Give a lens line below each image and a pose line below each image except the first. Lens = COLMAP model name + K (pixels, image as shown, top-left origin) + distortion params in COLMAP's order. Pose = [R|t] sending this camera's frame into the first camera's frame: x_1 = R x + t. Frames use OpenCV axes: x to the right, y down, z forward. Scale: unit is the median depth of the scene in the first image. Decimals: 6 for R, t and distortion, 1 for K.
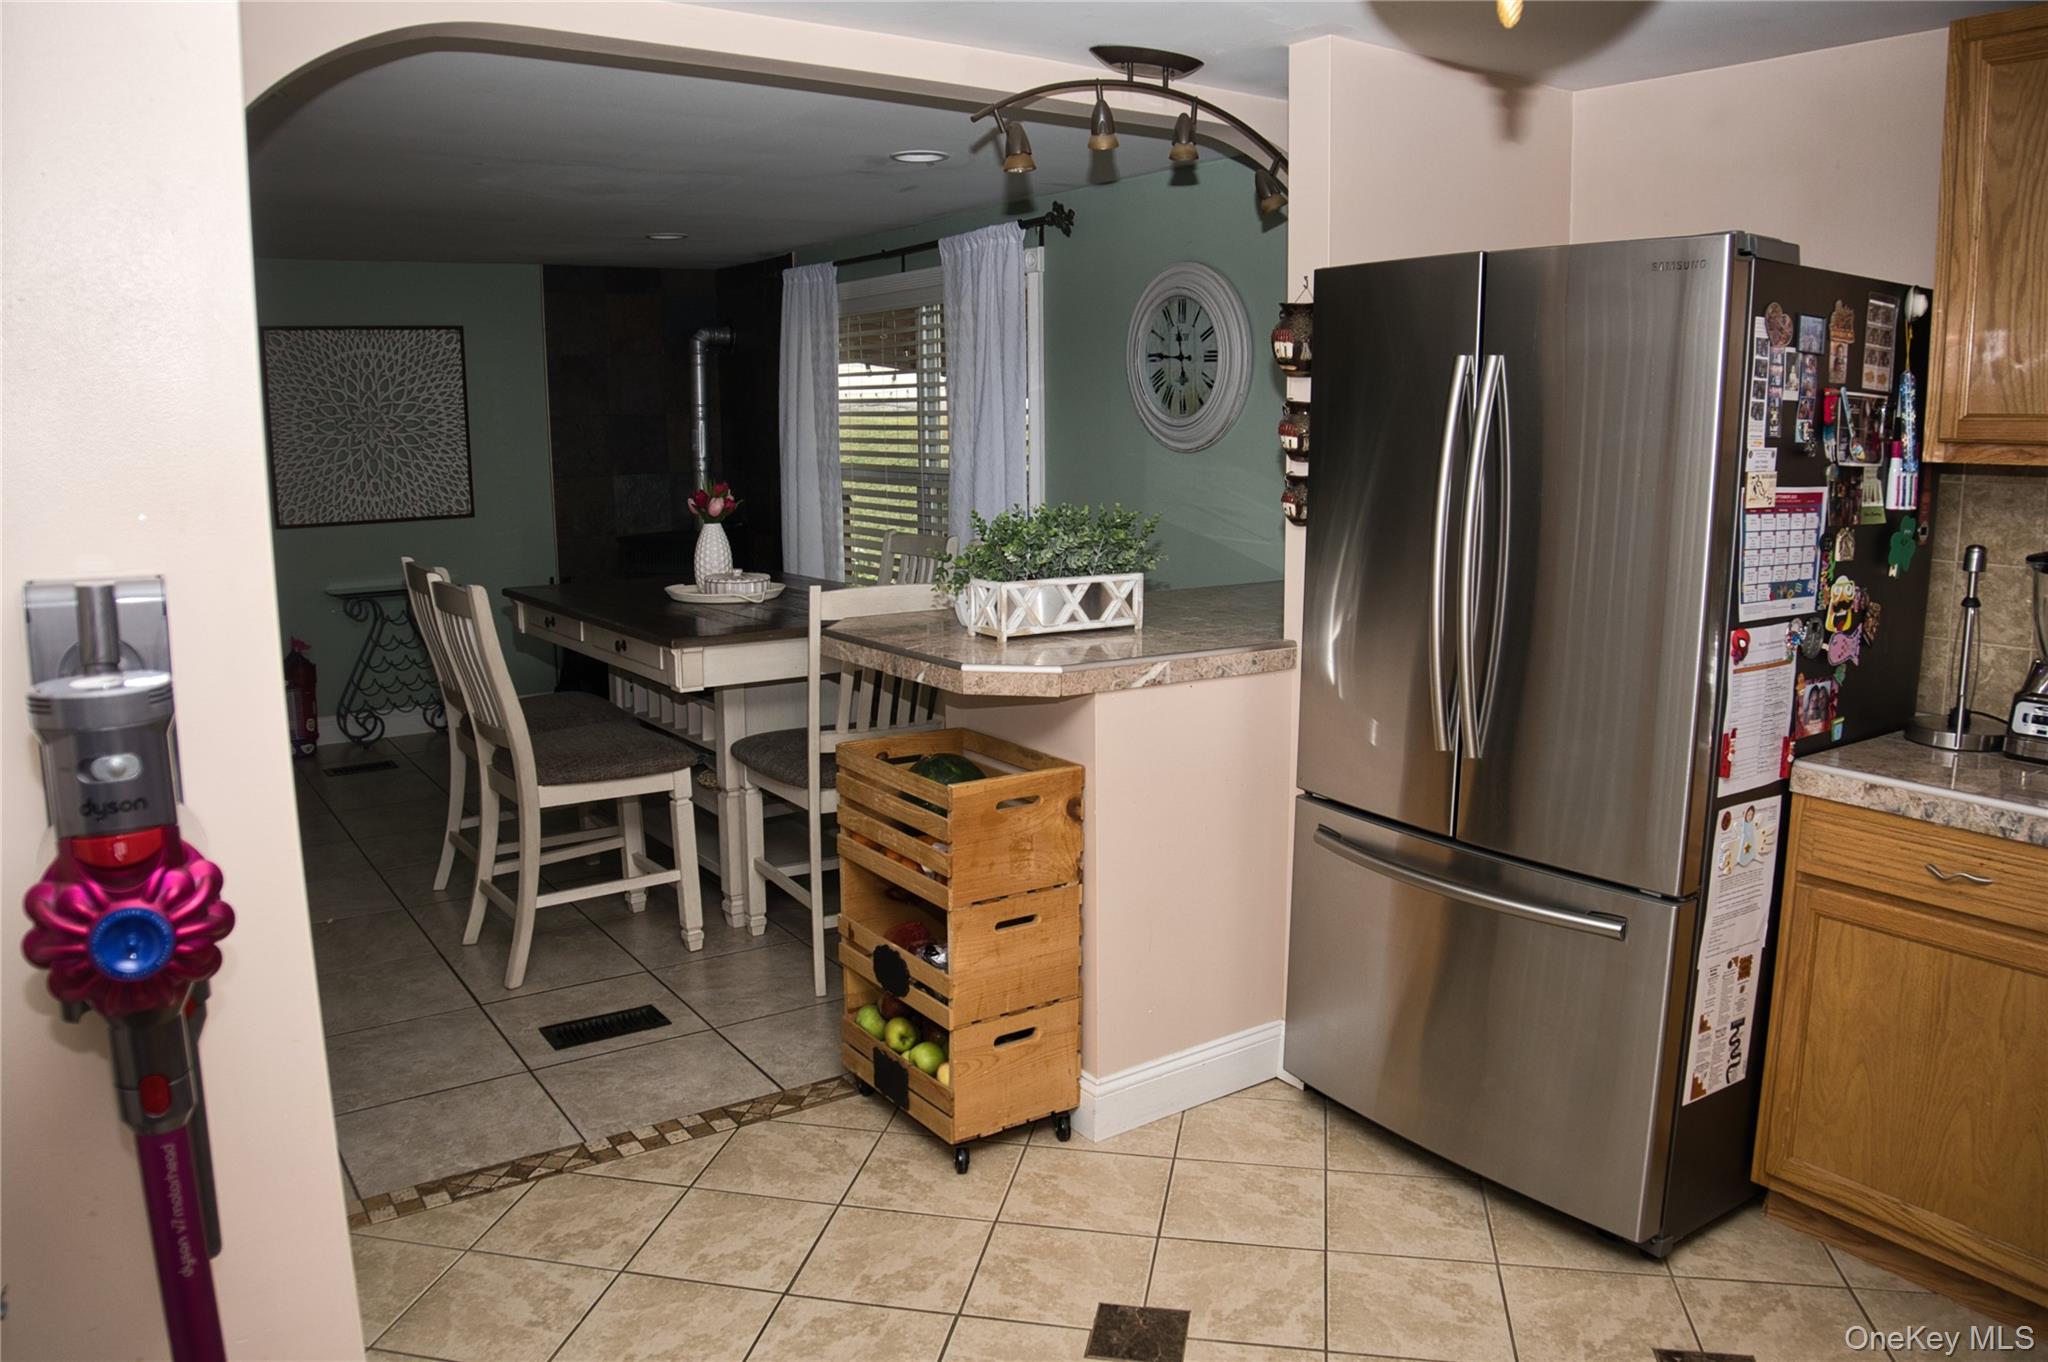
lens RADIAL K [[1495.0, 0, 1024.0], [0, 1495.0, 681.0], [0, 0, 1]] dist [-0.144957, 0.077156]
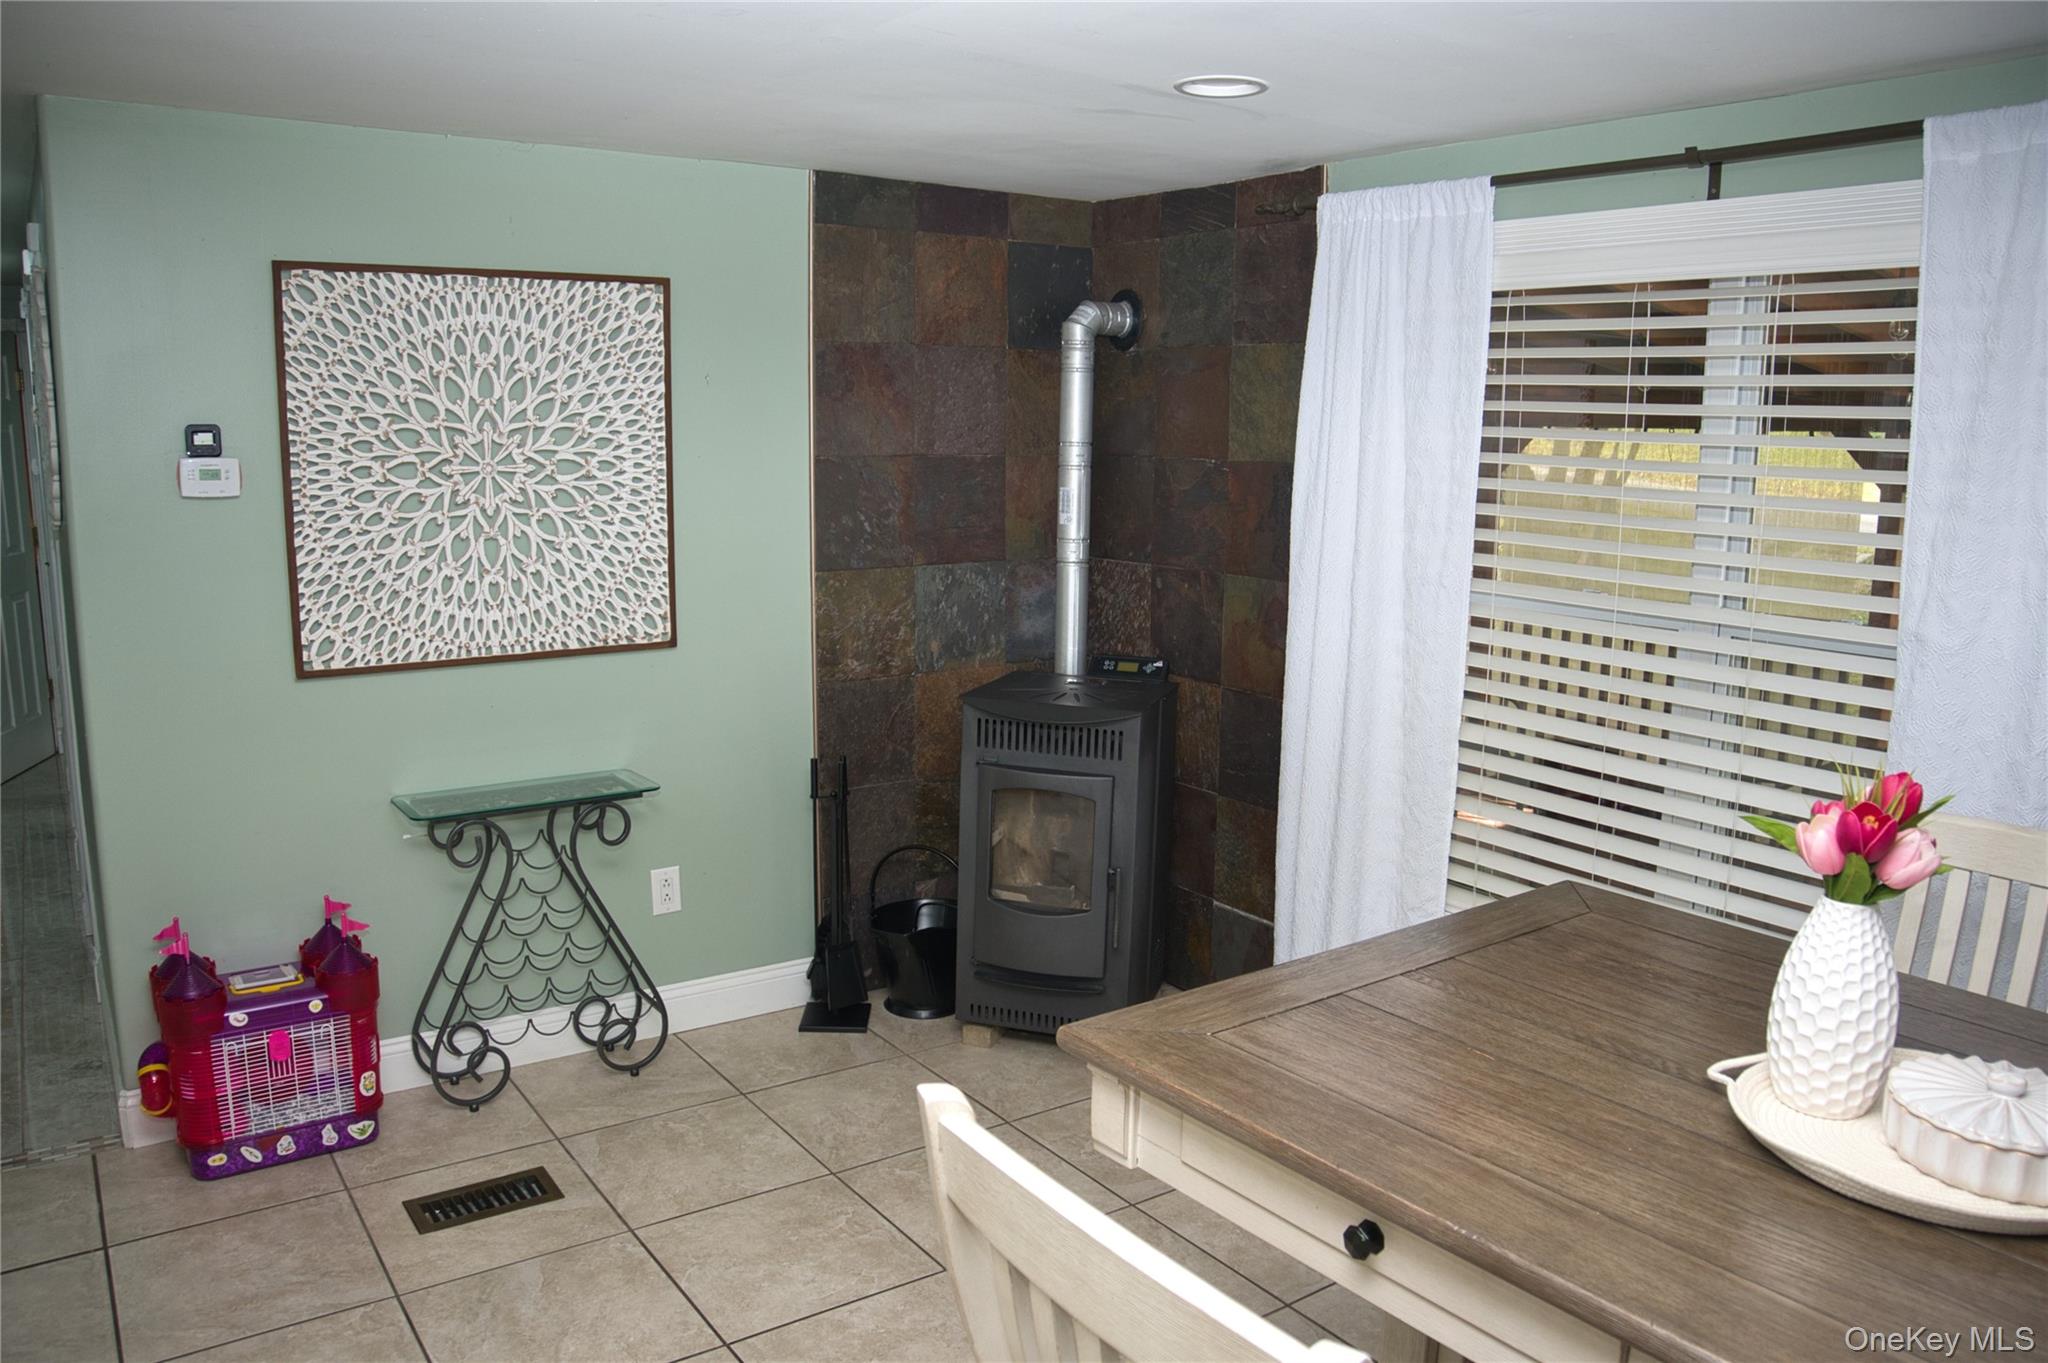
lens RADIAL K [[1495.0, 0, 1024.0], [0, 1495.0, 681.5], [0, 0, 1]] dist [-0.144957, 0.077156]
pose [[0.999581, 0.023730, 0.016584, -0.274483], [-0.023636, 0.999703, -0.005857, -0.104952], [-0.016718, 0.005462, 0.999845, 0.496481]]
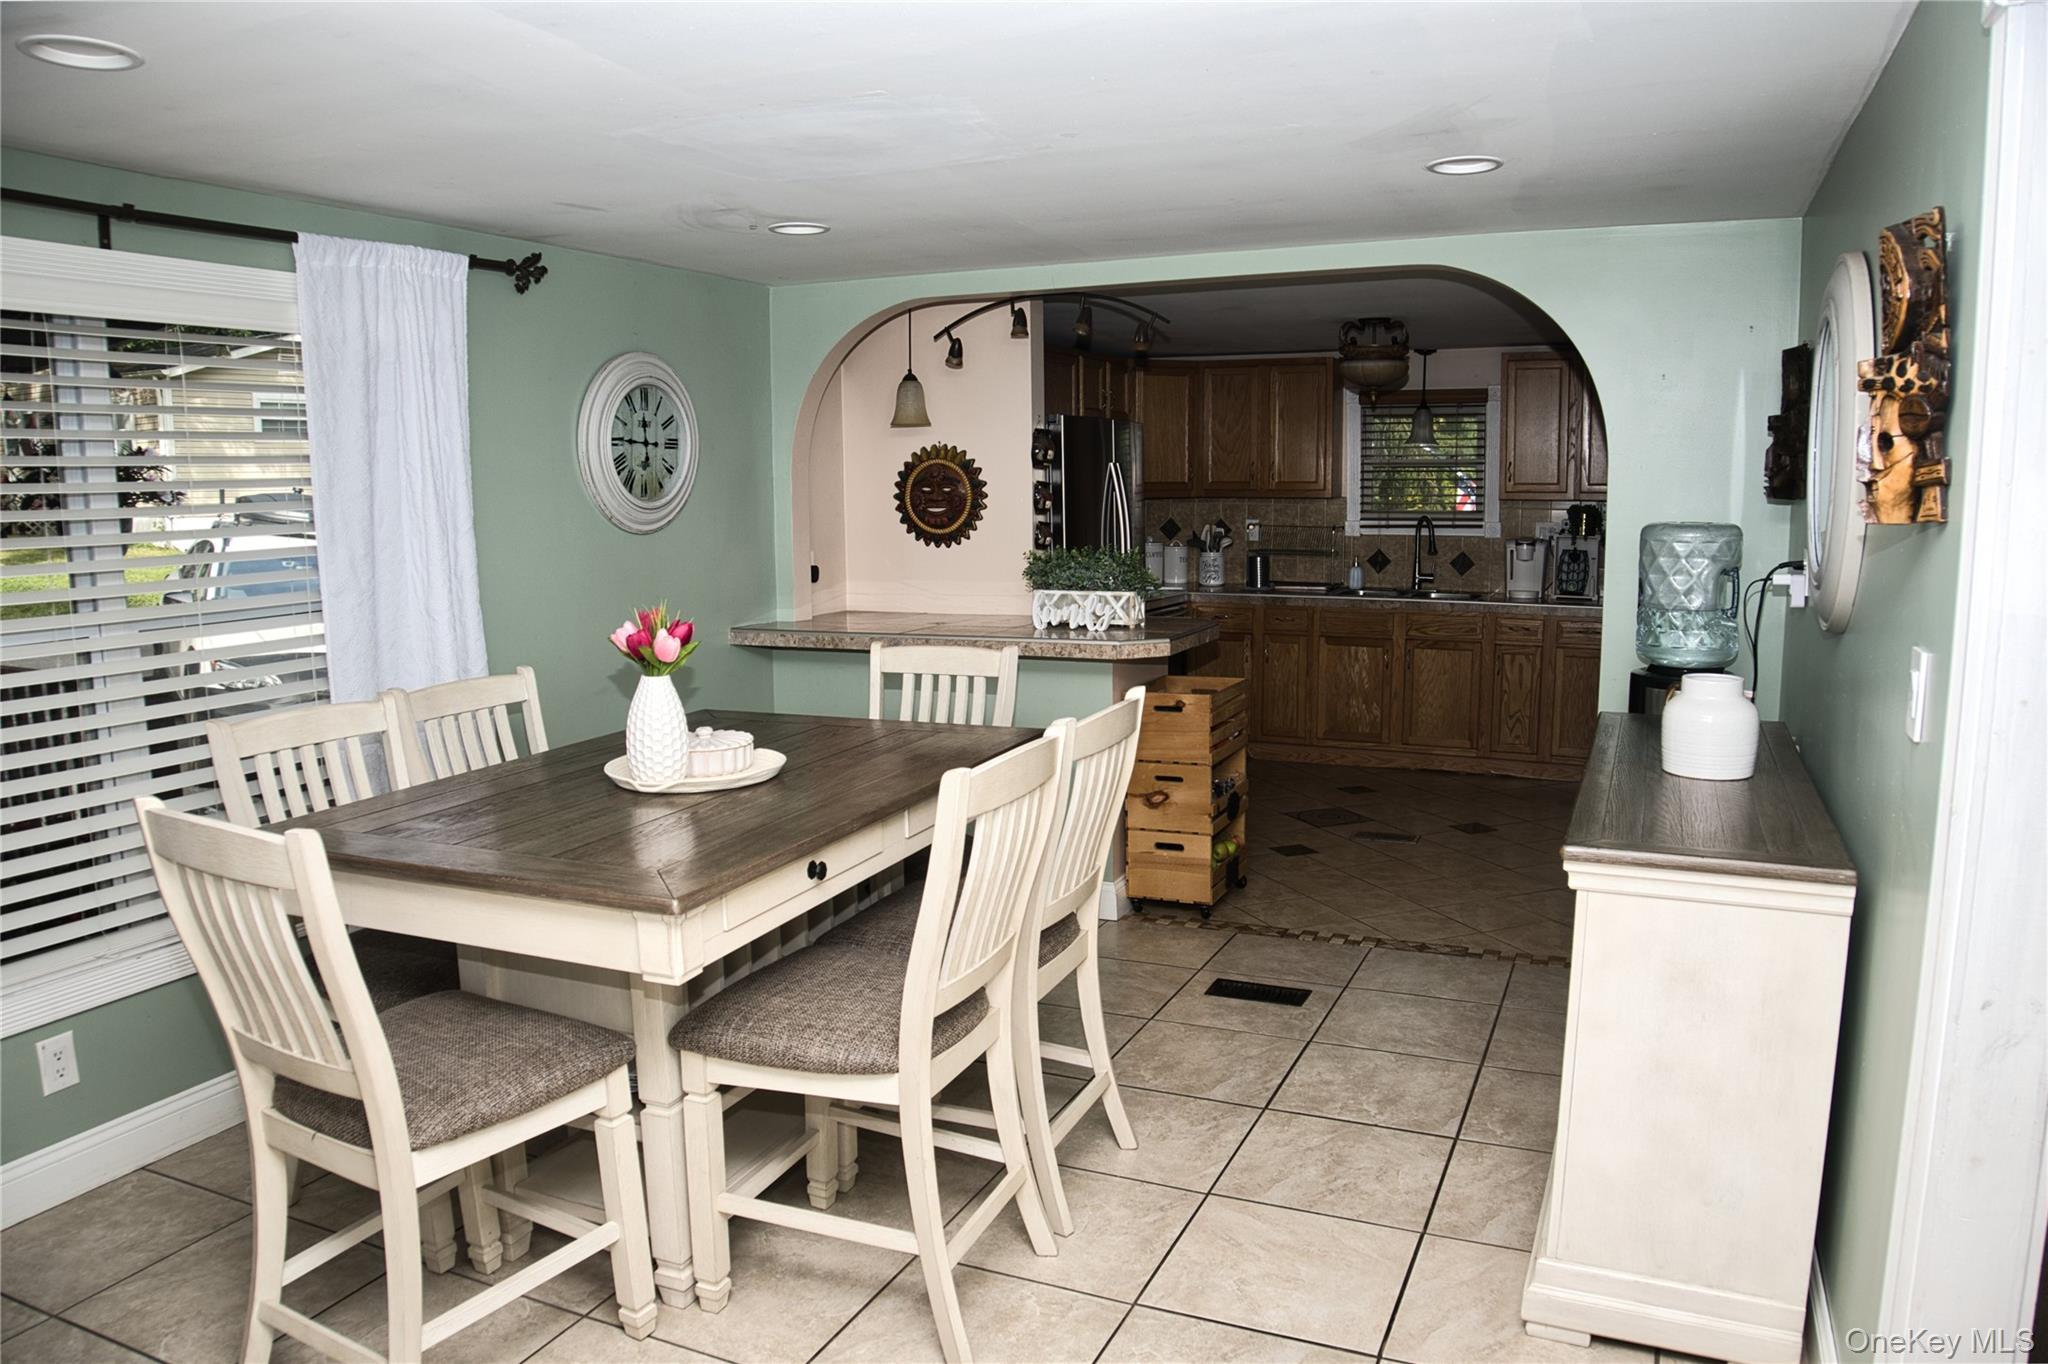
lens RADIAL K [[1495.0, 0, 1024.0], [0, 1495.0, 682.0], [0, 0, 1]] dist [-0.144957, 0.077156]
pose [[-0.534523, -0.105596, 0.838531, -0.635736], [0.160163, 0.961529, 0.223181, -0.168871], [-0.829839, 0.253597, -0.497047, 0.919212]]
